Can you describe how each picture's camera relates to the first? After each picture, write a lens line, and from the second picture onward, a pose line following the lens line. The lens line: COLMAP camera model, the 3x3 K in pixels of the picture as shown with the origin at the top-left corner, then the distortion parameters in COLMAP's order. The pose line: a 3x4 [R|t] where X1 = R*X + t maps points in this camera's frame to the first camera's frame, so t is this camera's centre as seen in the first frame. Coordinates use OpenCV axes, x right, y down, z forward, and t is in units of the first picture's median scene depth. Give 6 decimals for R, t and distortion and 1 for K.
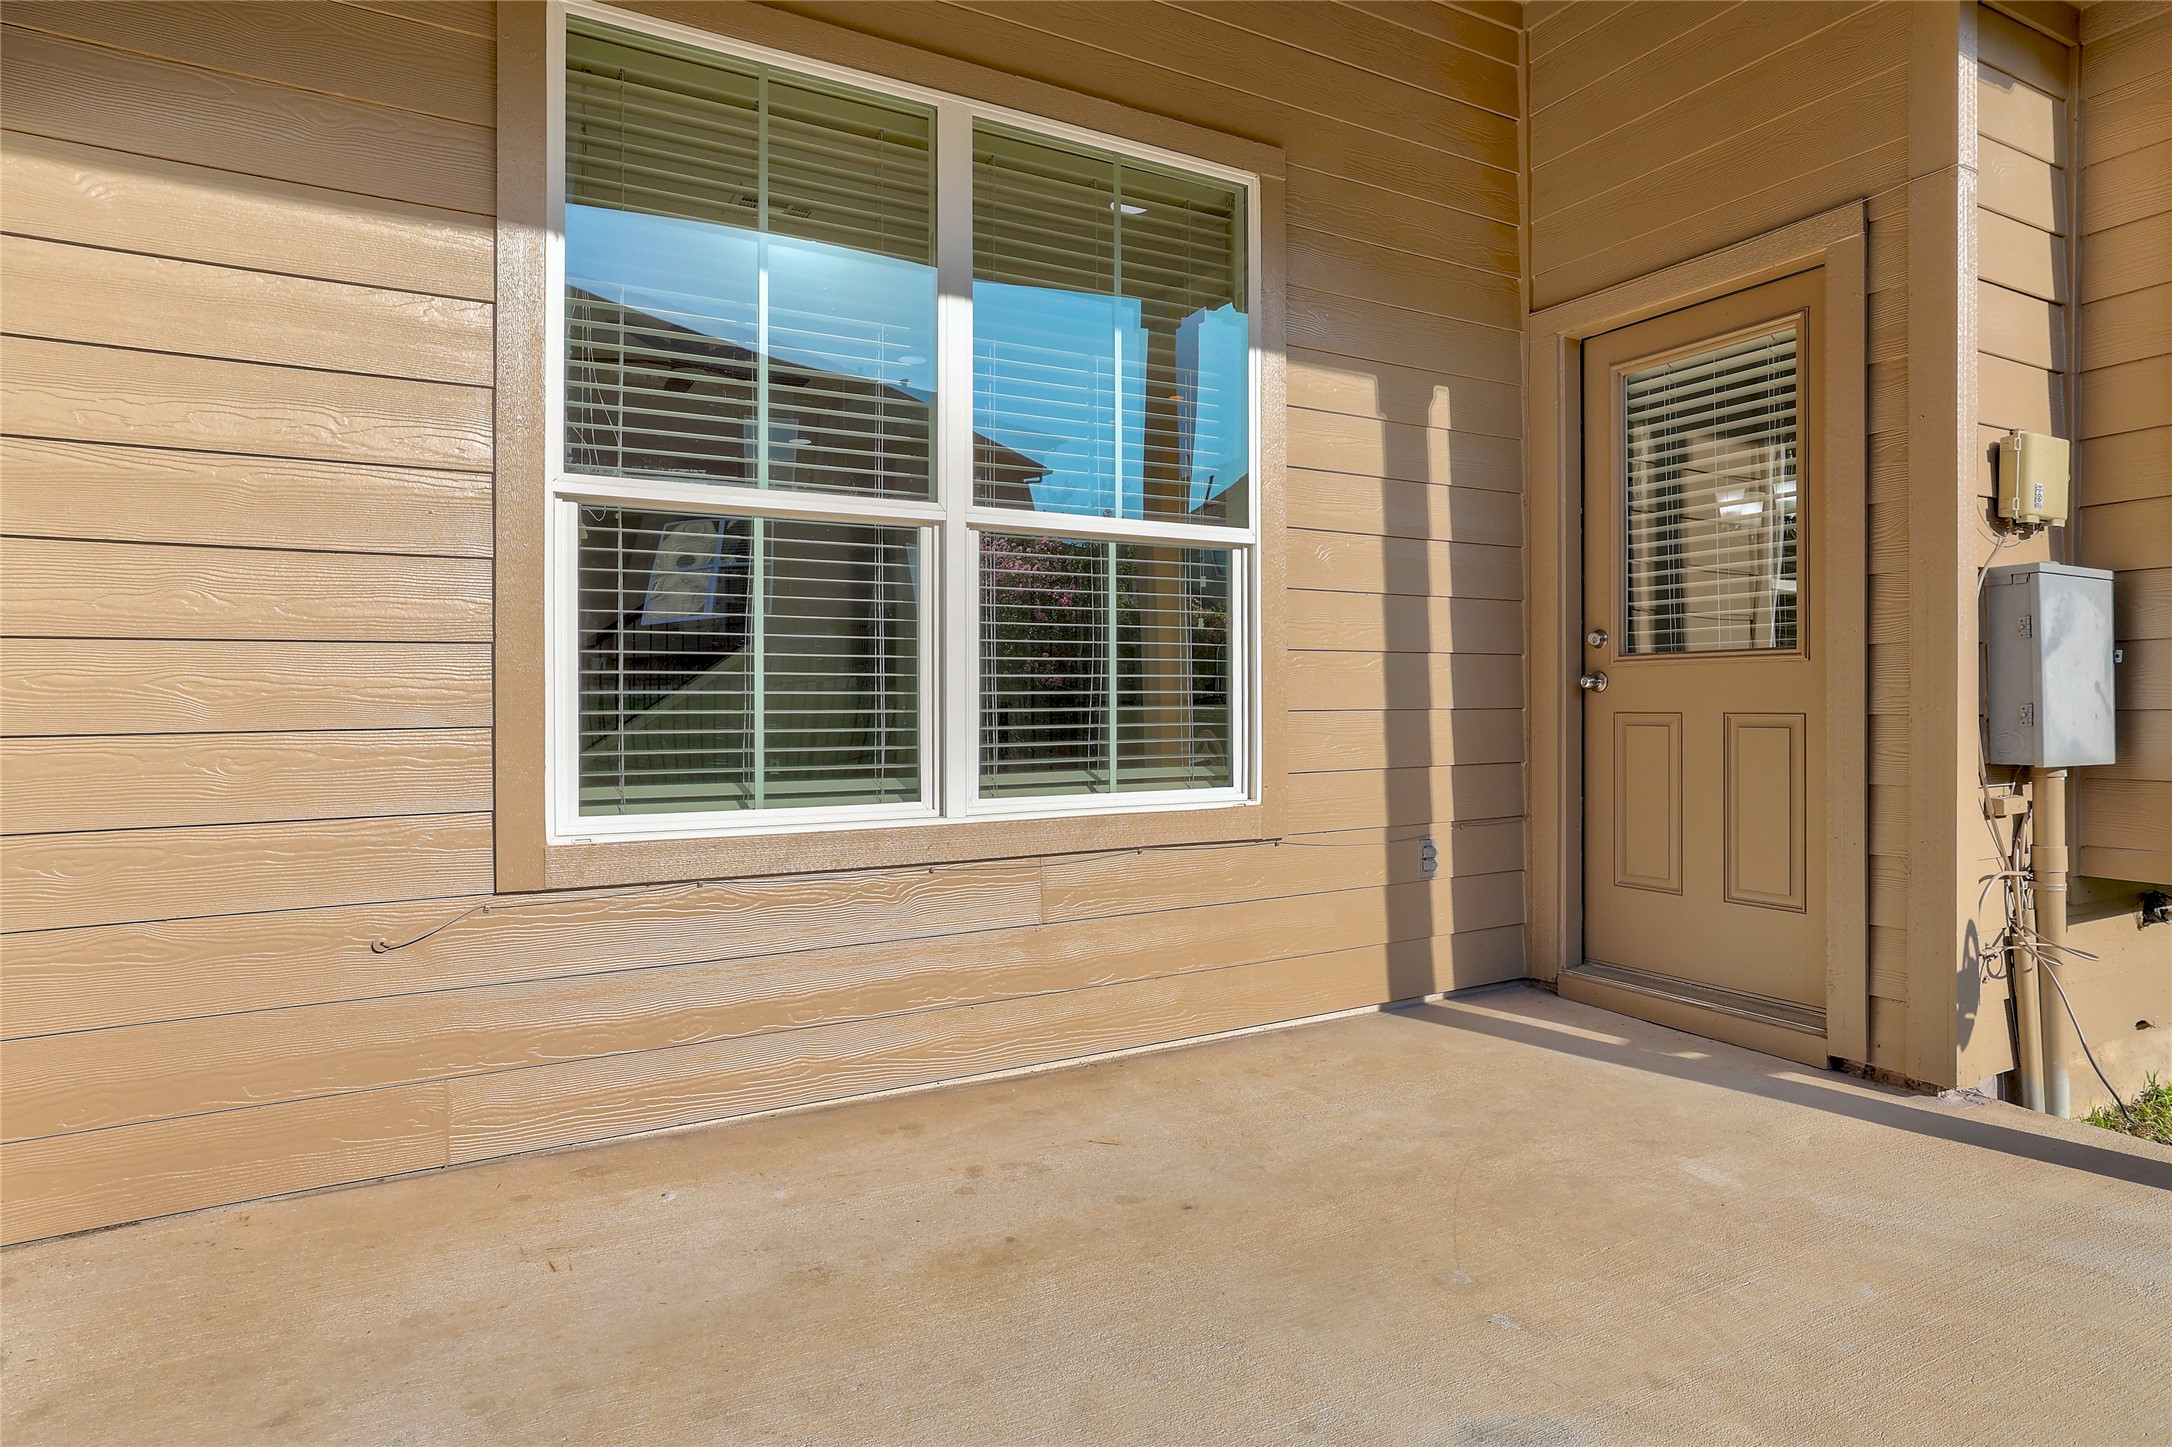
lens RADIAL K [[1240.1, 0, 1076.5], [0, 1240.1, 703.5], [0, 0, 1]] dist [-0.001850, -0.000094]
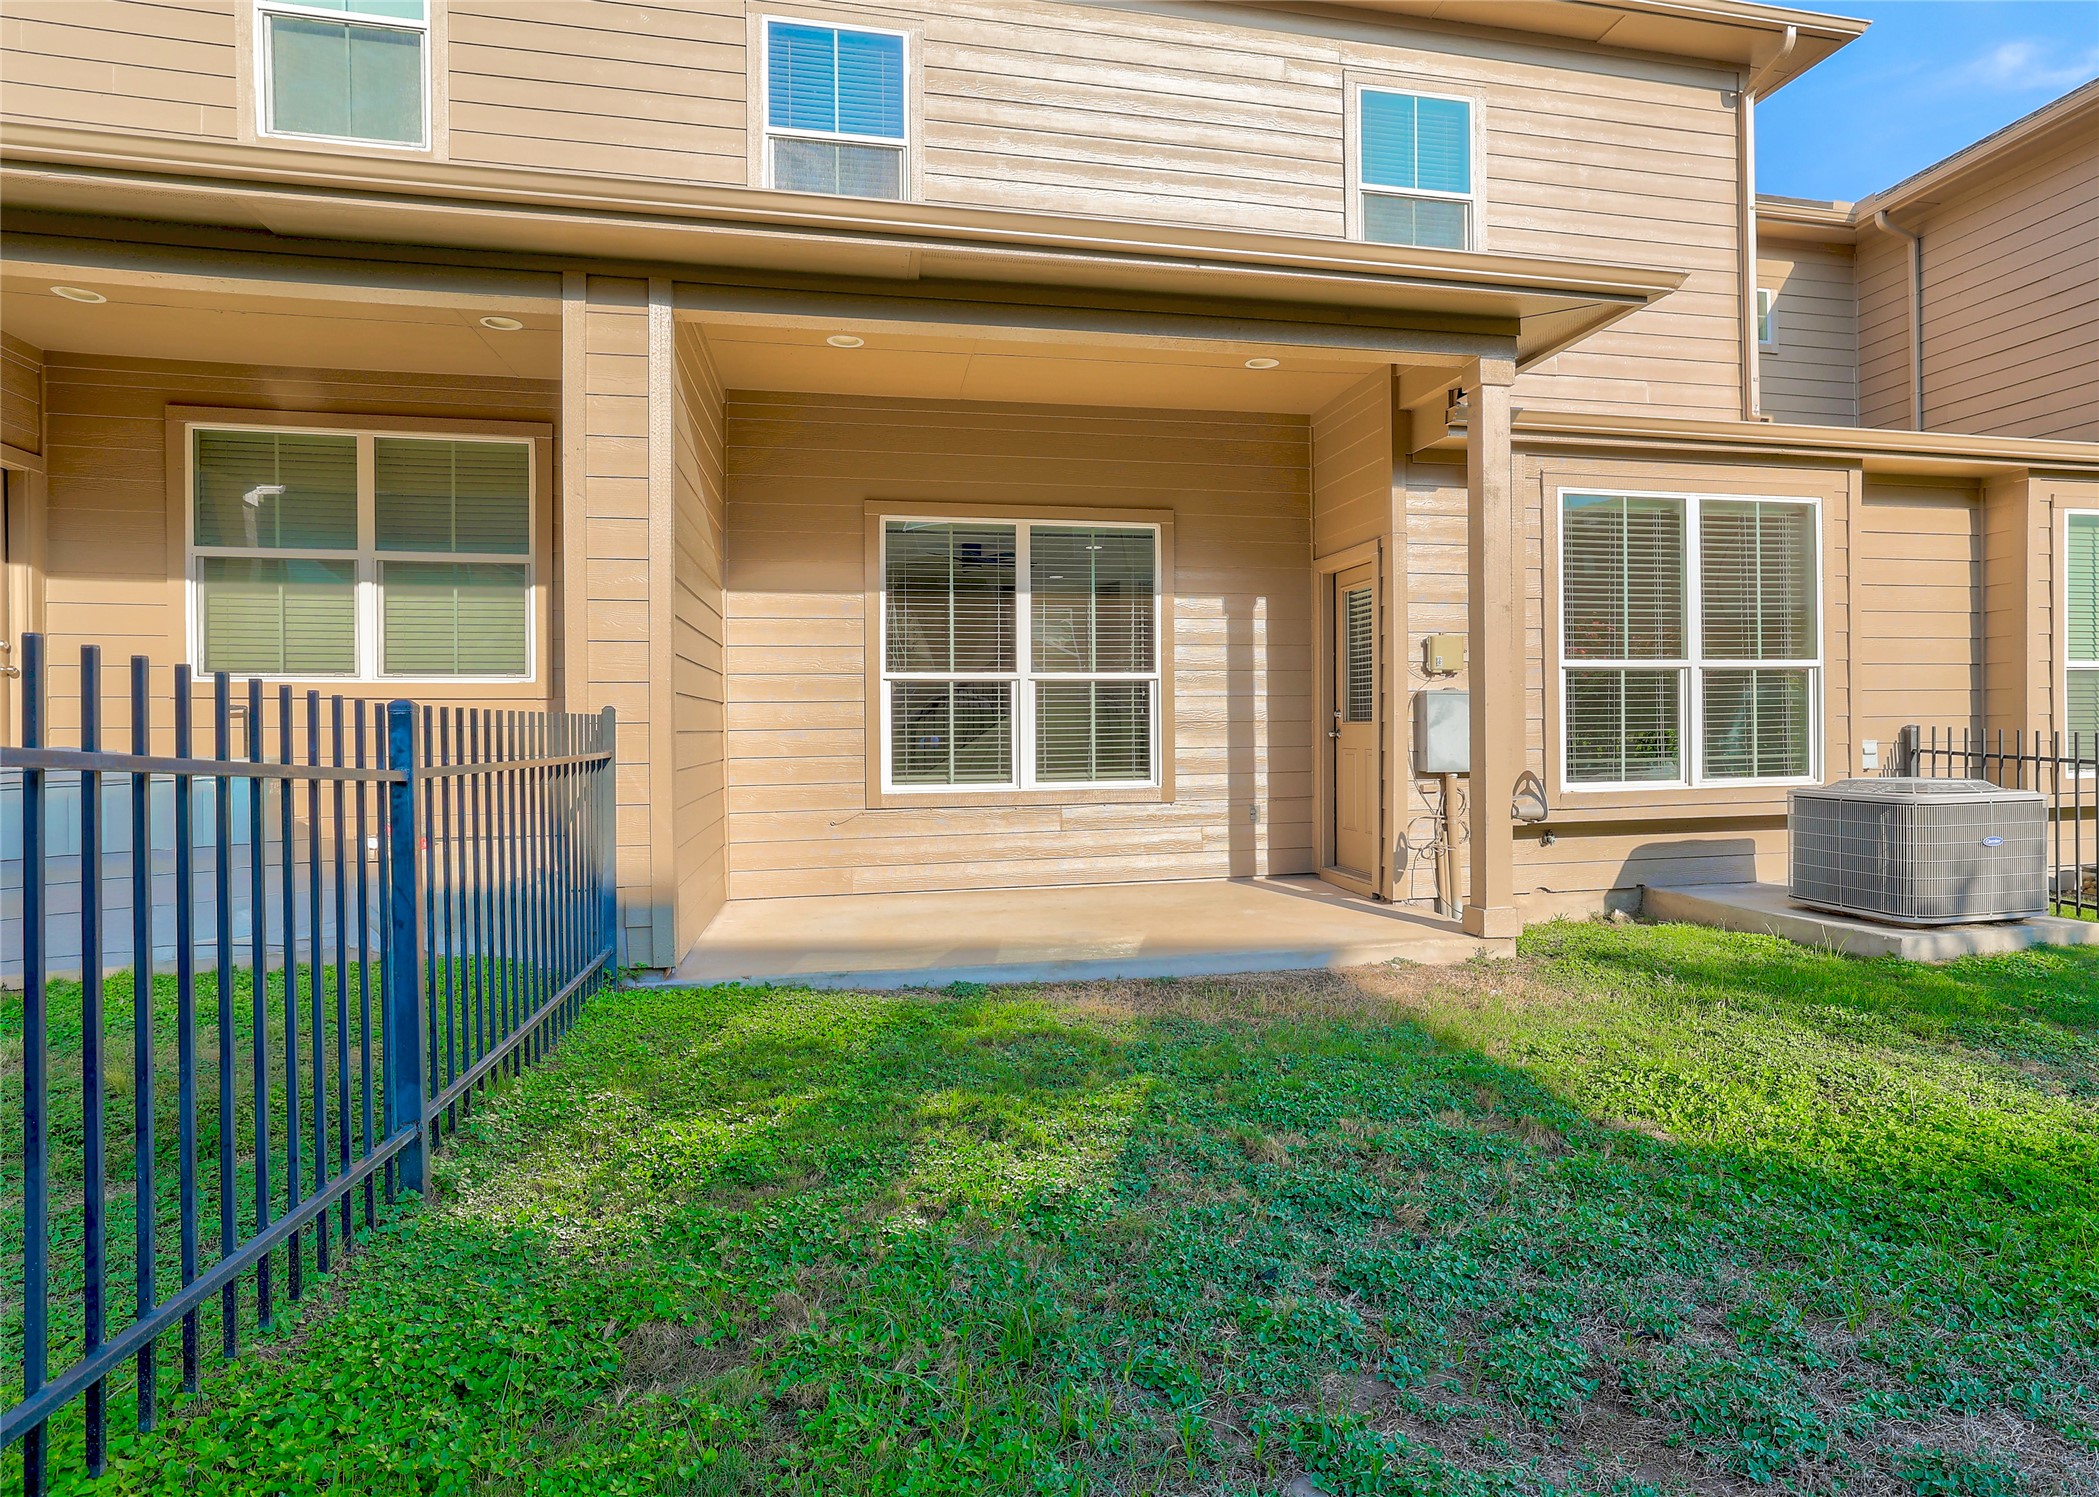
lens RADIAL K [[1064.3, 0, 1049.5], [0, 1064.3, 748.5], [0, 0, 1]] dist [0.000139, -0.000009]
pose [[0.956950, 0.000014, -0.290254, 0.616598], [0.005328, 0.999831, 0.017616, -0.035295], [0.290205, -0.018405, 0.956788, -1.173864]]
